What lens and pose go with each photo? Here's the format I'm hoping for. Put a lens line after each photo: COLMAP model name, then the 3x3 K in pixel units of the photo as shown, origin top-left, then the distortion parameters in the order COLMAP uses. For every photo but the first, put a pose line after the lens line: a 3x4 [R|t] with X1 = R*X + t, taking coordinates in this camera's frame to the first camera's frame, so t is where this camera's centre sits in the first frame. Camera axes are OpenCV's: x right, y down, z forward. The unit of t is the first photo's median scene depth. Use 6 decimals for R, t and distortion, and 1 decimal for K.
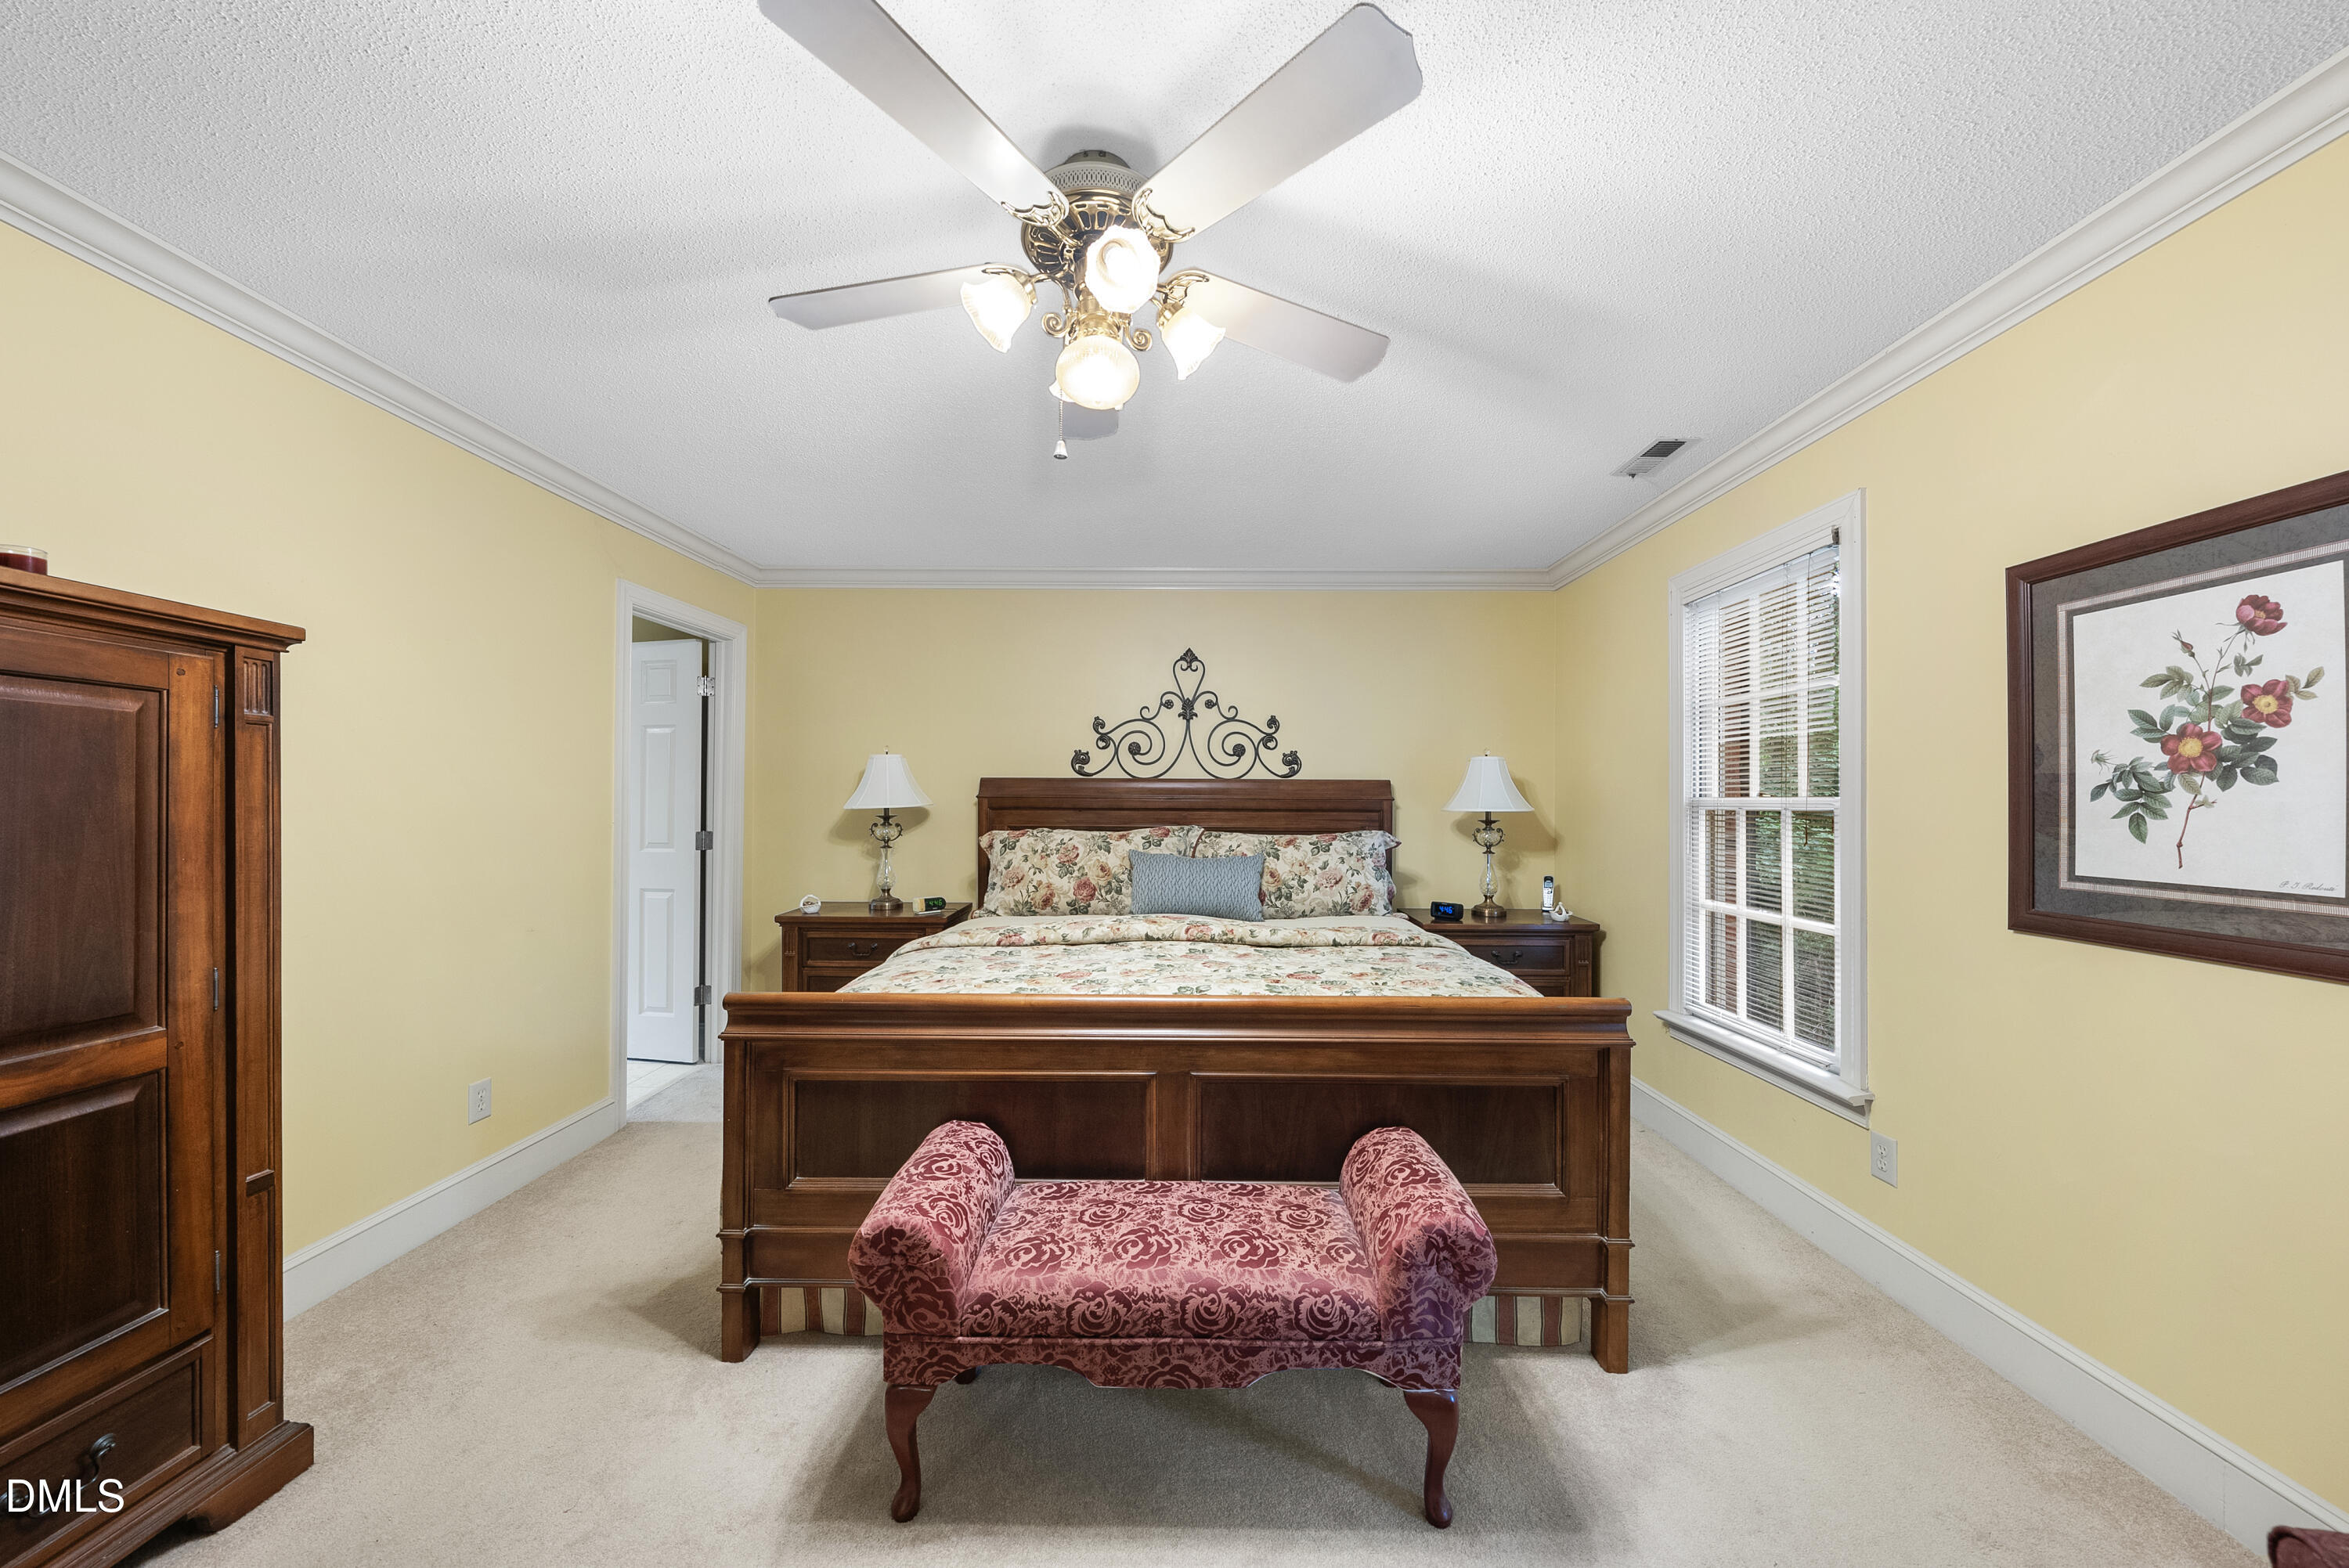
lens RADIAL K [[808.7, 0, 1178.0], [0, 808.7, 805.9], [0, 0, 1]] dist [-0.004067, 0.000898]
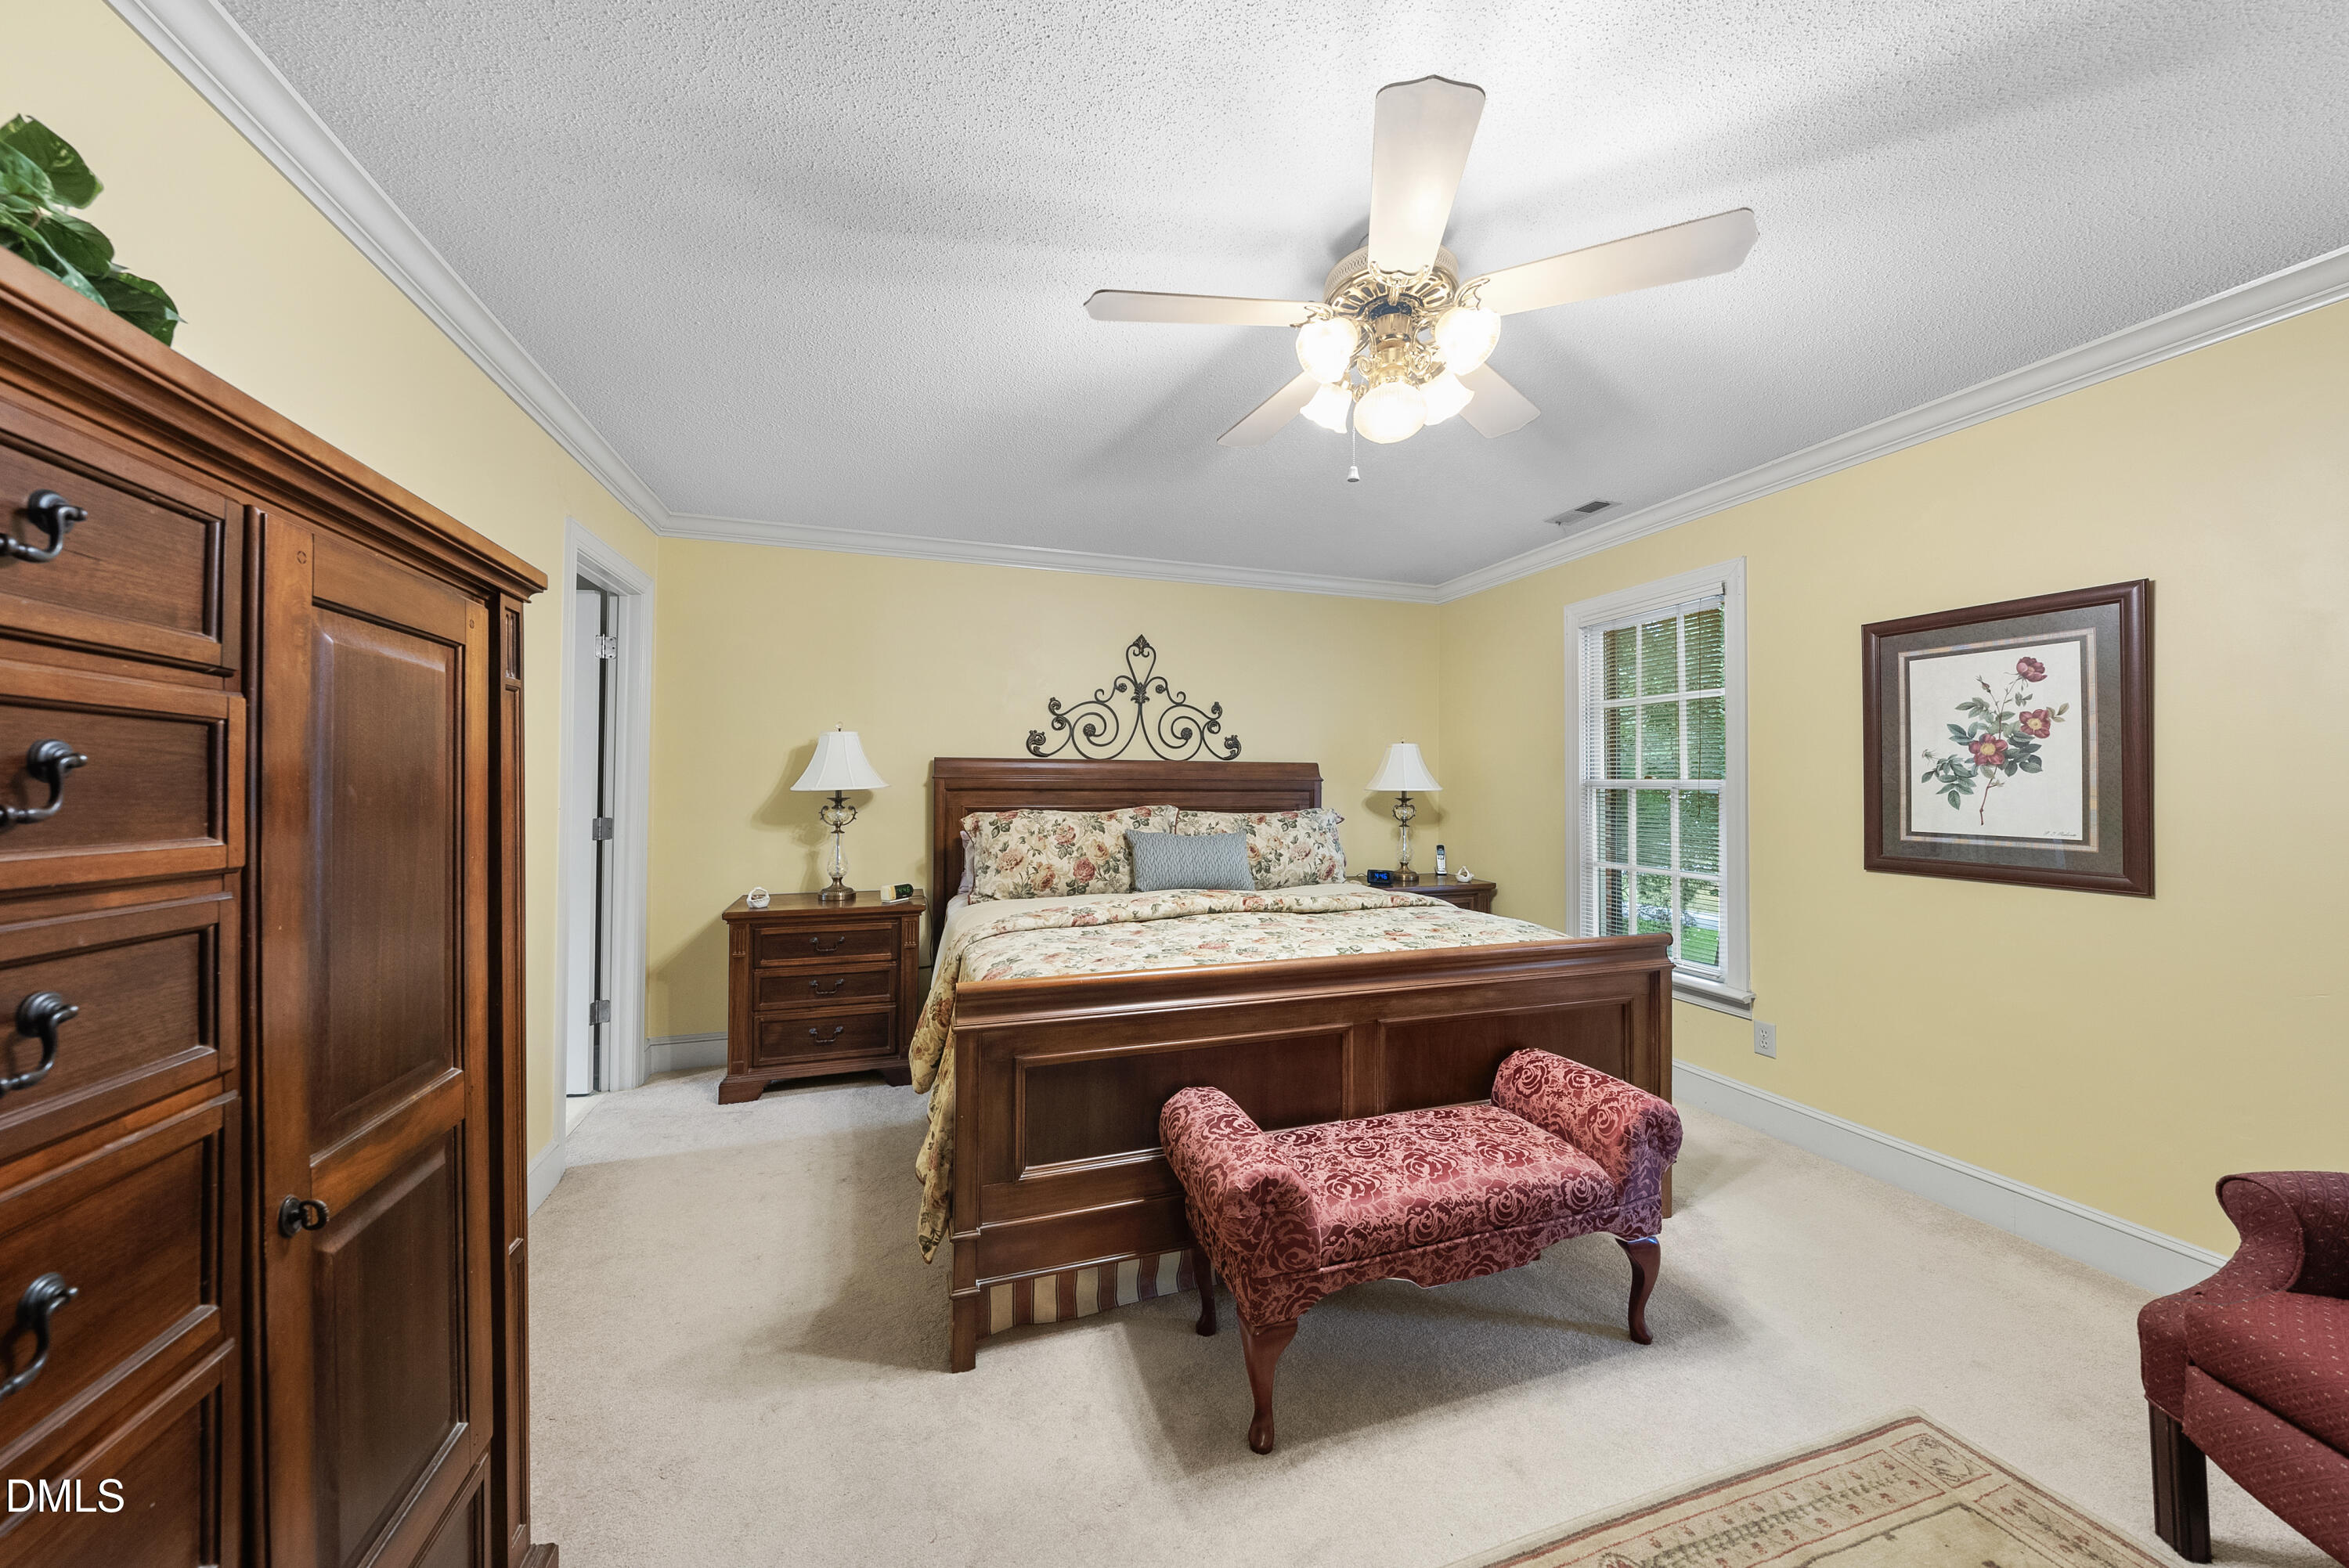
lens RADIAL K [[808.7, 0, 1174.8], [0, 808.7, 779.3], [0, 0, 1]] dist [-0.004067, 0.000898]
pose [[0.946155, 0.000639, 0.323713, -0.623718], [0.001875, 0.999970, -0.007455, -0.003098], [-0.323708, 0.007661, 0.946126, 0.009845]]
